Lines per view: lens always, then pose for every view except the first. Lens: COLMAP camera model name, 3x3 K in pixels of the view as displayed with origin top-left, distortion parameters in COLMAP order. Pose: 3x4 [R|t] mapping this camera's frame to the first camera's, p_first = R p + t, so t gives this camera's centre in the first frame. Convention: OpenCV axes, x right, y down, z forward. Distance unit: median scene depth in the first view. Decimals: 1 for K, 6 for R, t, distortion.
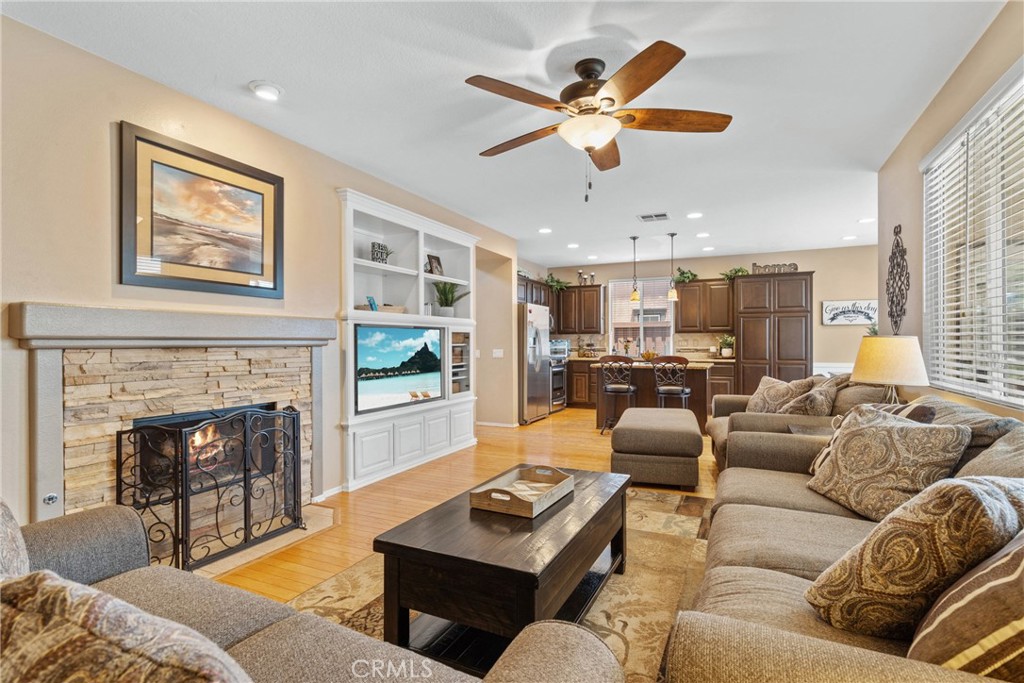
lens RADIAL K [[487.9, 0, 507.5], [0, 487.9, 343.1], [0, 0, 1]] dist [-0.004531, -0.000293]
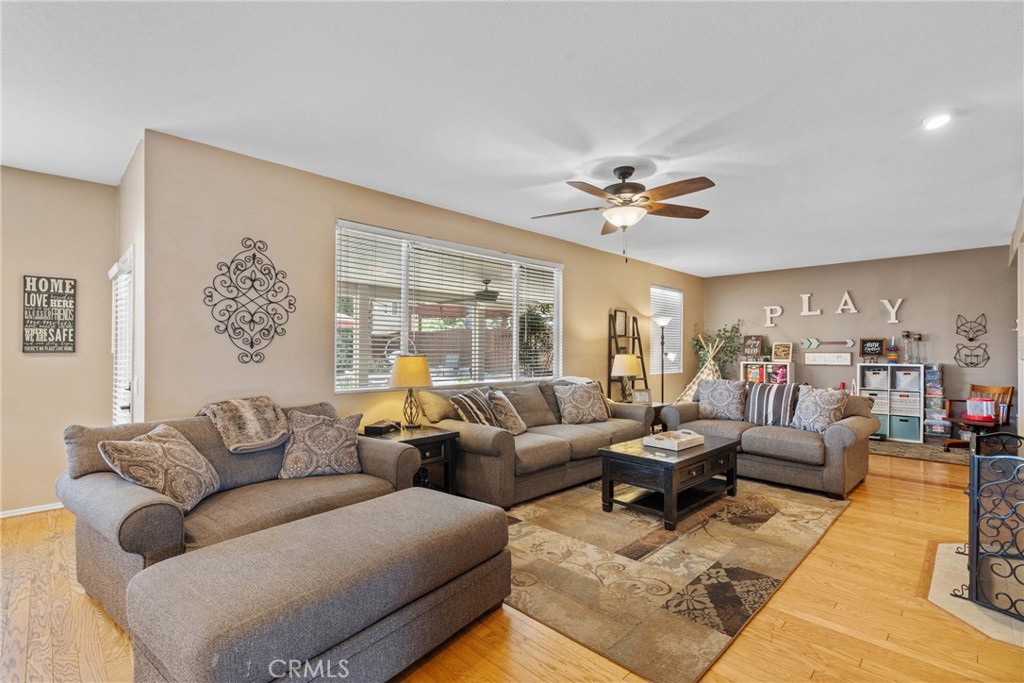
lens RADIAL K [[465.9, 0, 511.2], [0, 465.9, 352.2], [0, 0, 1]] dist [0.001183, -0.000397]
pose [[-0.949310, -0.000126, 0.314340, 0.016892], [0.001211, 0.999991, 0.004057, -0.009881], [-0.314338, 0.004232, -0.949302, 0.757353]]
